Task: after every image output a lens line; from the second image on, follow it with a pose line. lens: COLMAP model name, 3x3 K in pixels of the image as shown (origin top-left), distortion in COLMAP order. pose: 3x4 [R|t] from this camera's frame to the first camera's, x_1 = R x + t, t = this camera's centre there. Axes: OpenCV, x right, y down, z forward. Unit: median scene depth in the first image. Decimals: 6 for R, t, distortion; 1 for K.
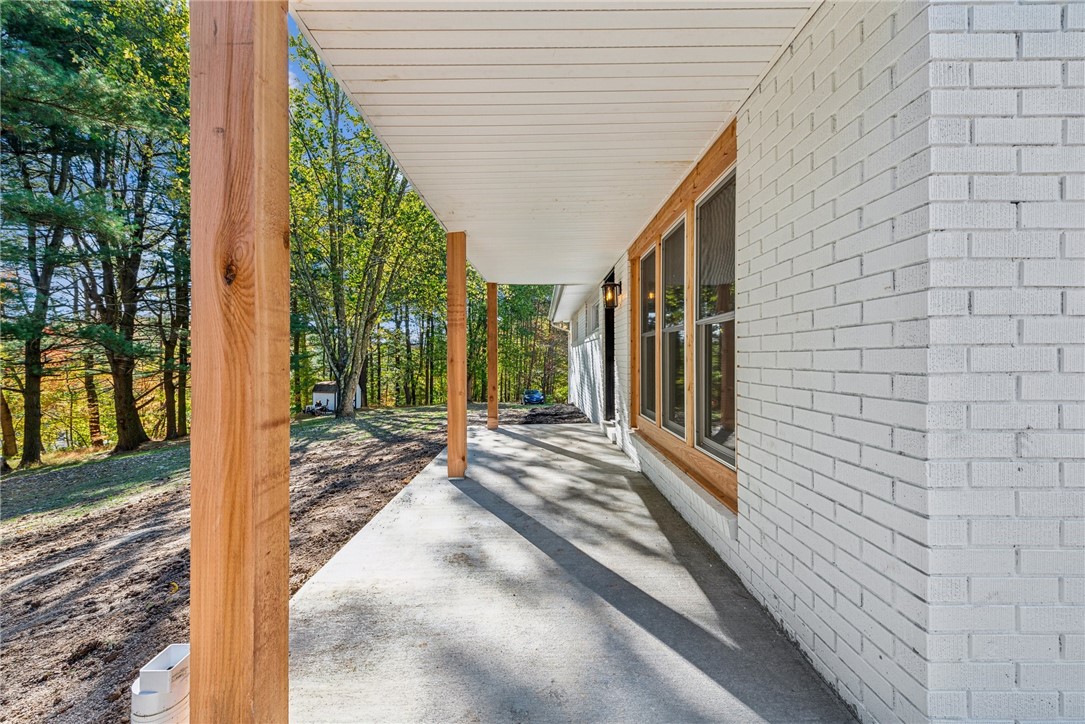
lens RADIAL K [[427.5, 0, 540.4], [0, 427.5, 363.3], [0, 0, 1]] dist [0.004527, 0.000248]
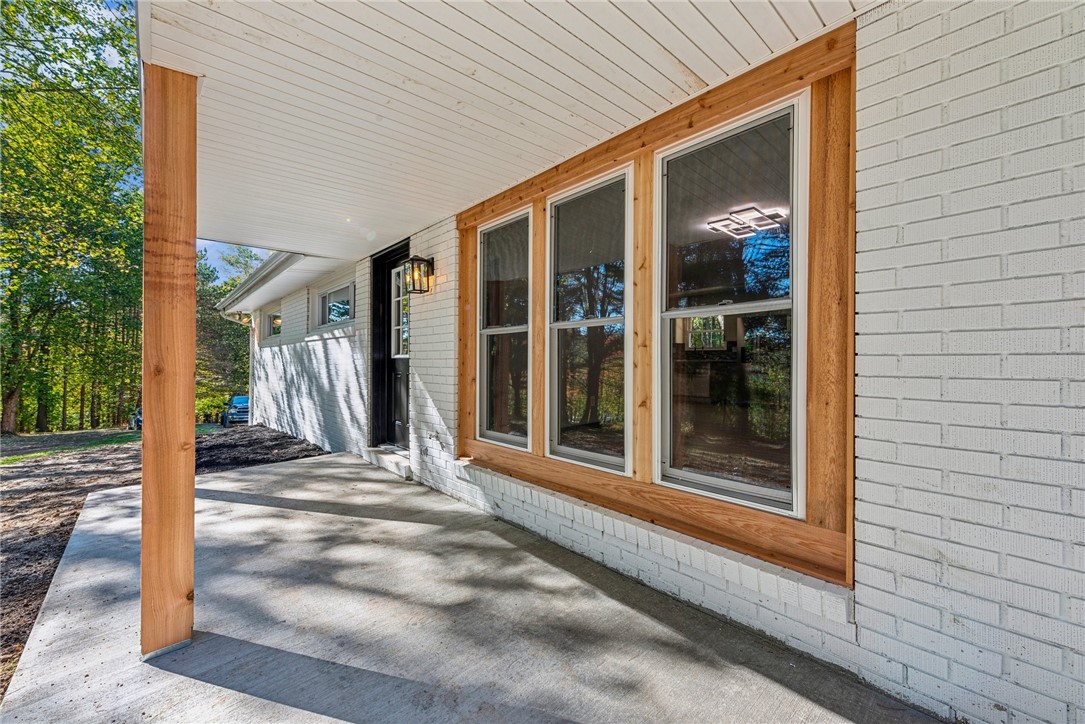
lens RADIAL K [[427.5, 0, 544.6], [0, 427.5, 361.7], [0, 0, 1]] dist [0.004527, 0.000248]
pose [[0.739444, -0.000717, 0.673217, -0.176541], [0.008632, 0.999927, -0.008417, -0.007471], [-0.673162, 0.012035, 0.739397, 0.363346]]
